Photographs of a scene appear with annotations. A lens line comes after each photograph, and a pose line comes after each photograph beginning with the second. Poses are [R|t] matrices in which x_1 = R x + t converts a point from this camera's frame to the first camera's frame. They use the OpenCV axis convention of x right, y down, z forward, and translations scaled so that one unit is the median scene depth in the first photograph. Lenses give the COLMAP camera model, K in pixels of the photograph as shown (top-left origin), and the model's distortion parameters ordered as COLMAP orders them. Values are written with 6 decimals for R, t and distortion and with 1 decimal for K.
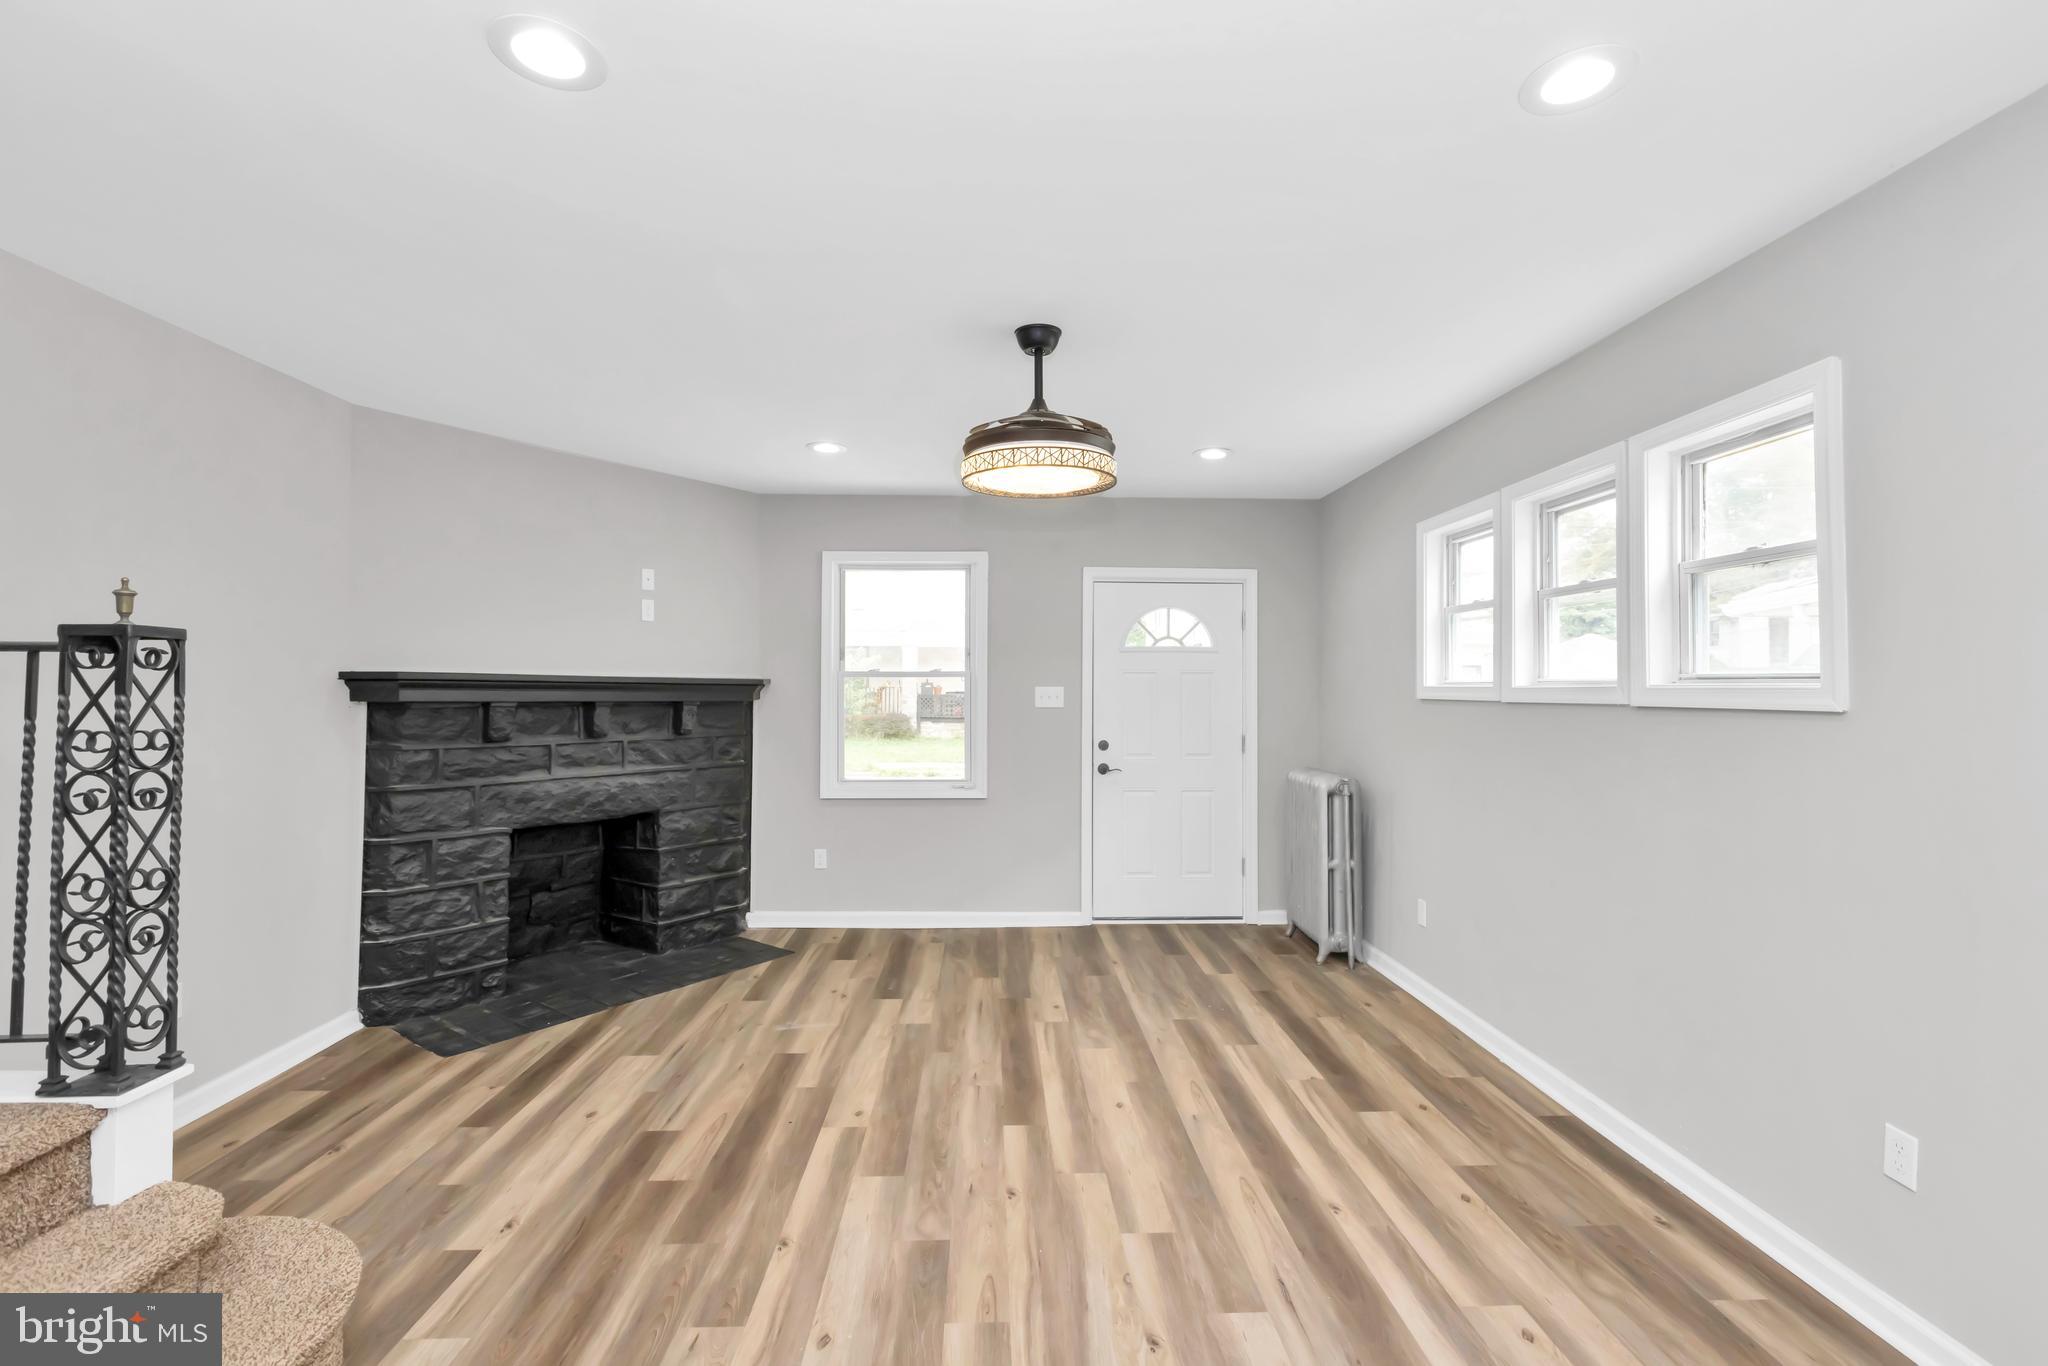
lens RADIAL K [[911.5, 0, 1024.0], [0, 911.5, 683.0], [0, 0, 1]] dist [0.000550, 0.000218]
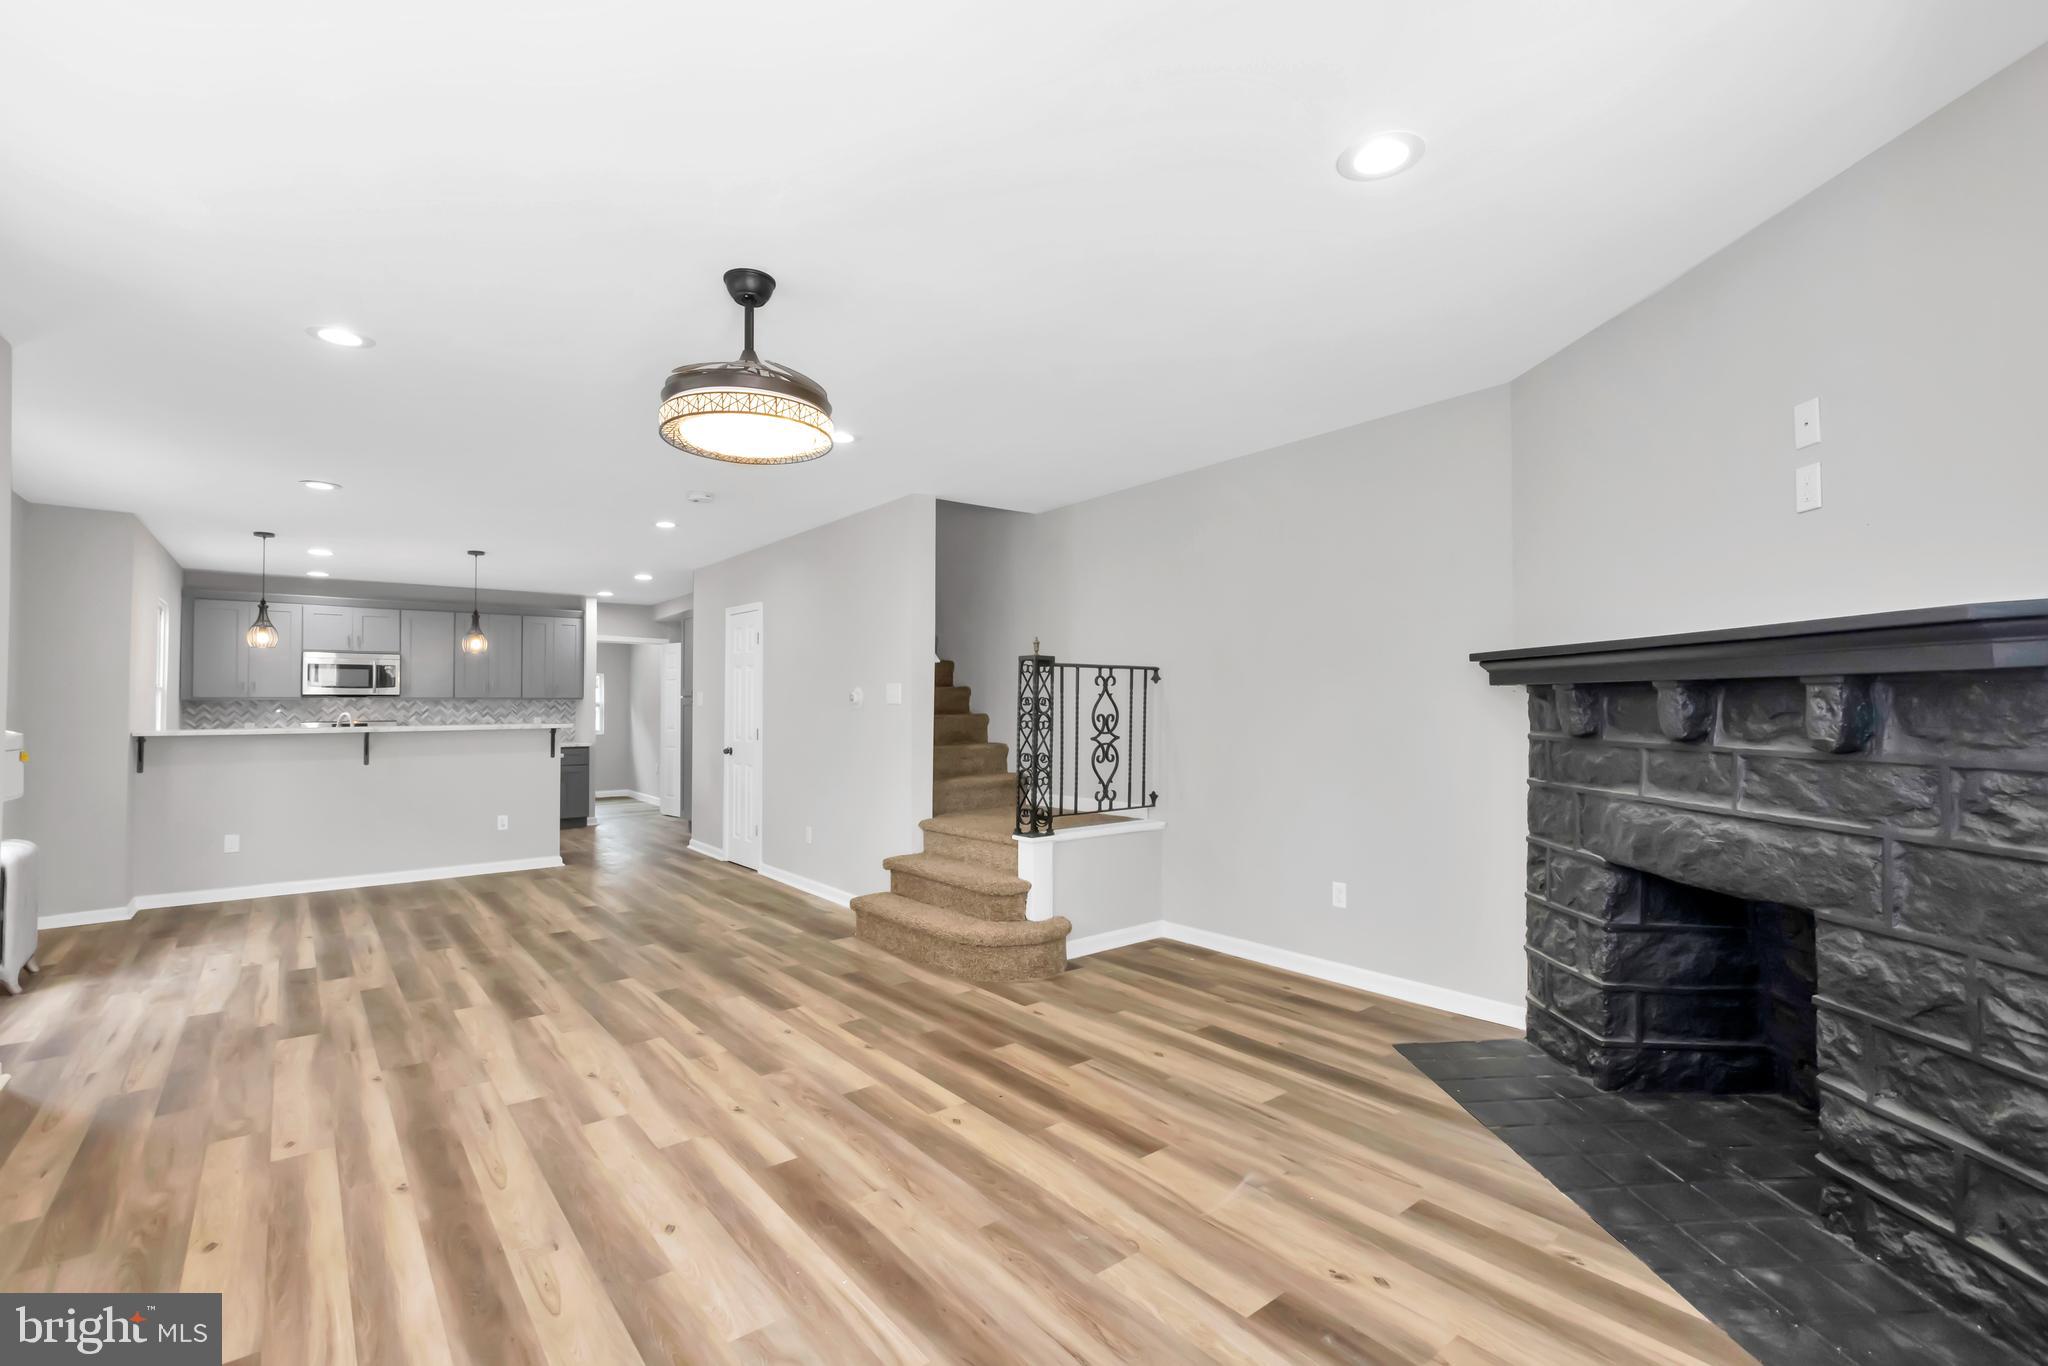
lens RADIAL K [[907.3, 0, 1016.8], [0, 907.3, 688.8], [0, 0, 1]] dist [-0.000123, -0.000345]
pose [[-0.807088, -0.011455, -0.590320, 0.270459], [0.005920, 0.999605, -0.027491, 0.049101], [0.590402, -0.025682, -0.806701, 1.518324]]
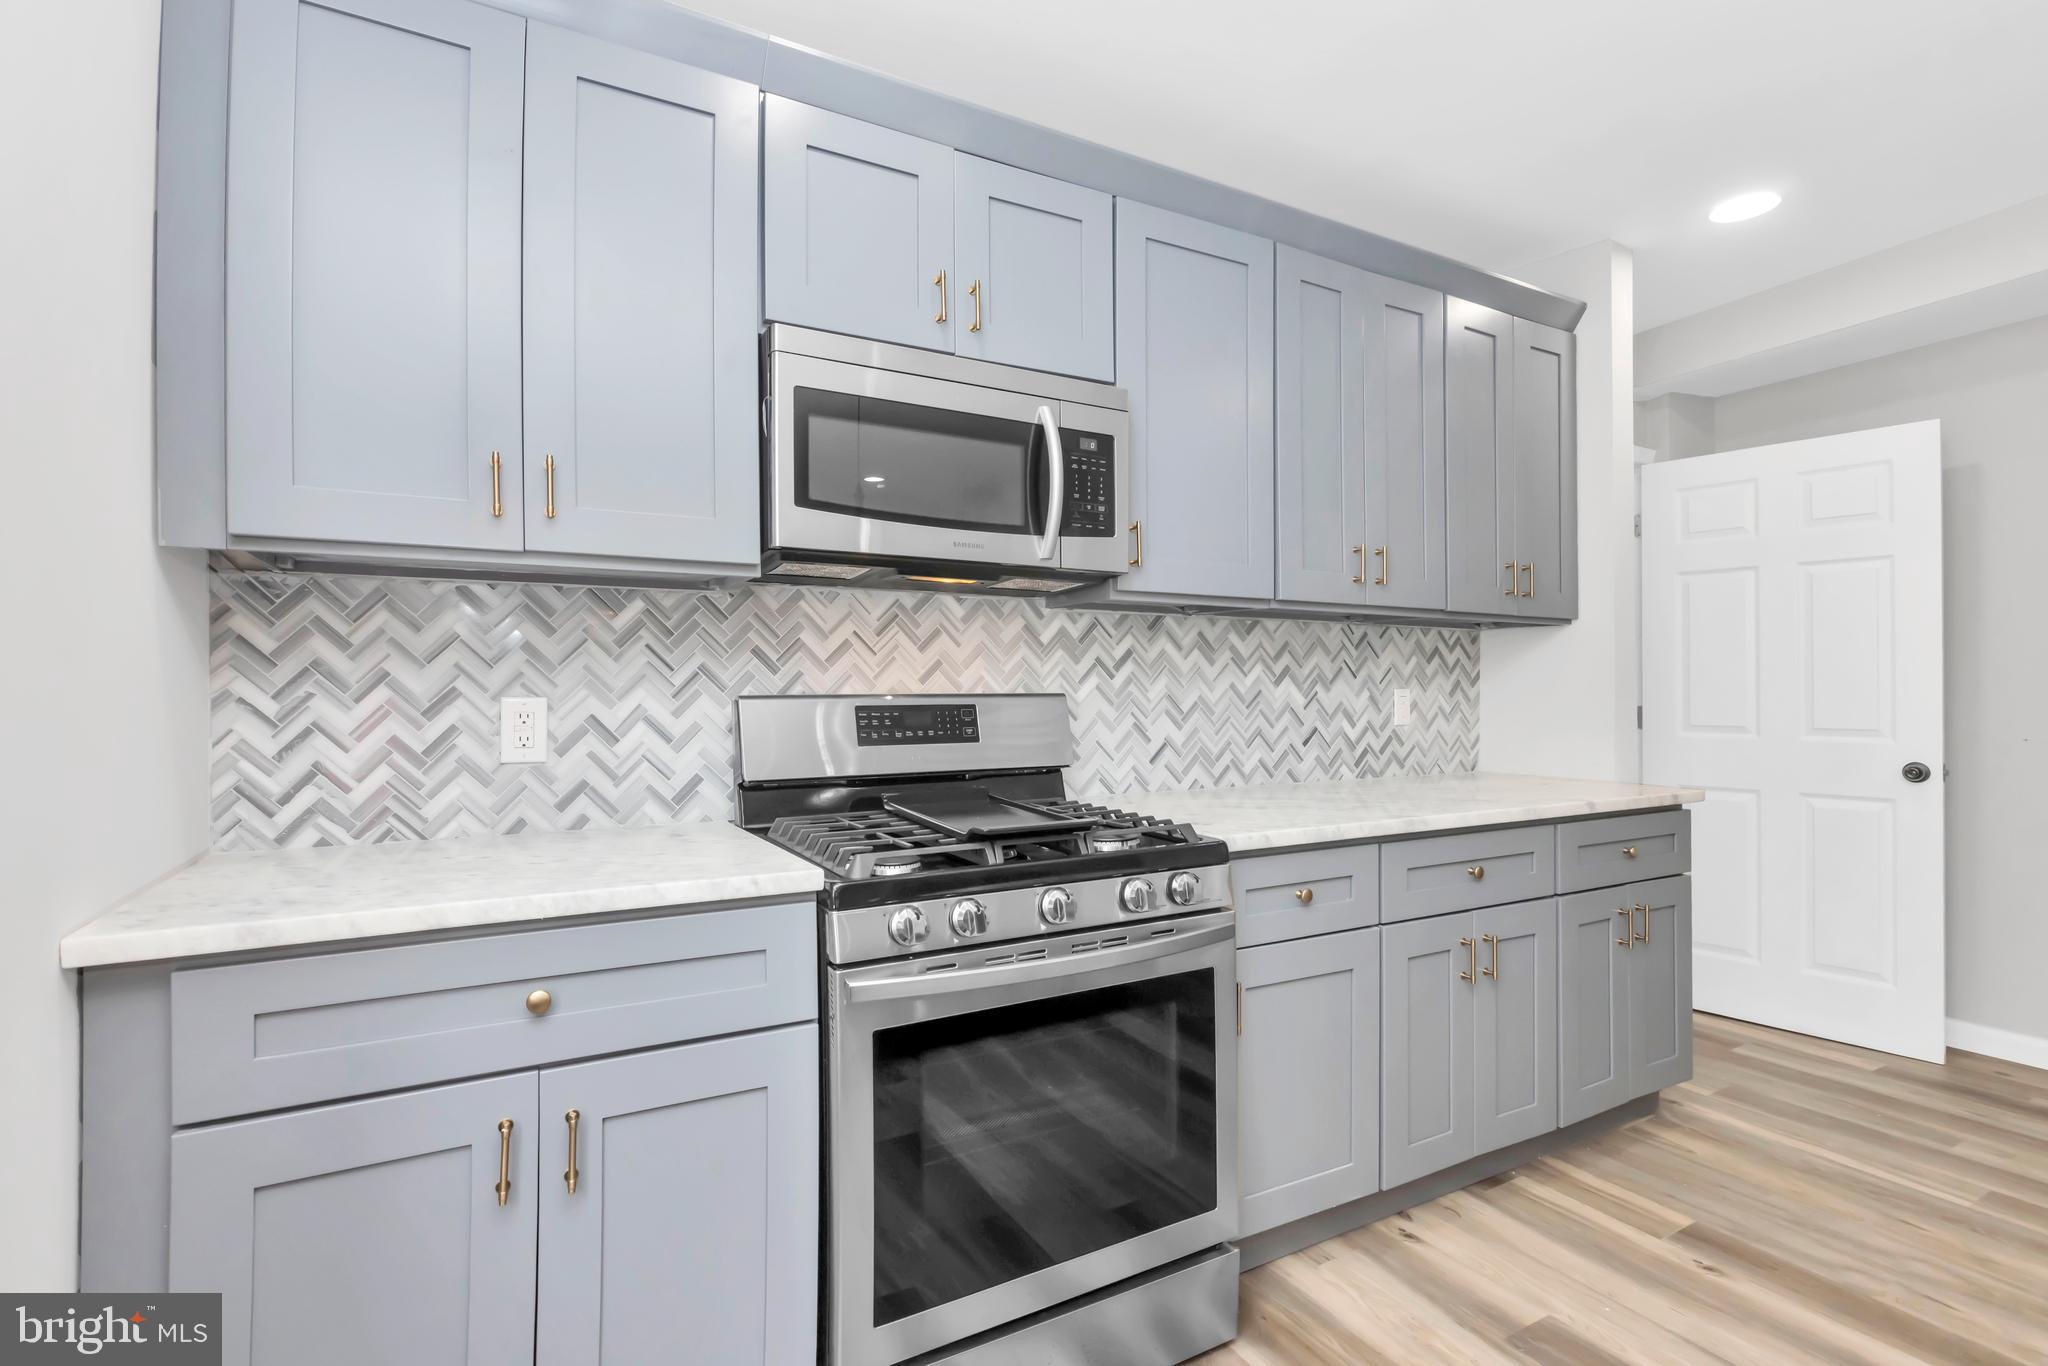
lens RADIAL K [[942.9, 0, 1023.7], [0, 942.9, 663.3], [0, 0, 1]] dist [0.001965, -0.000151]
pose [[-0.895855, -0.017468, -0.444004, 0.468846], [-0.006224, 0.999622, -0.026769, 0.053314], [0.444304, -0.021218, -0.895625, -1.058222]]
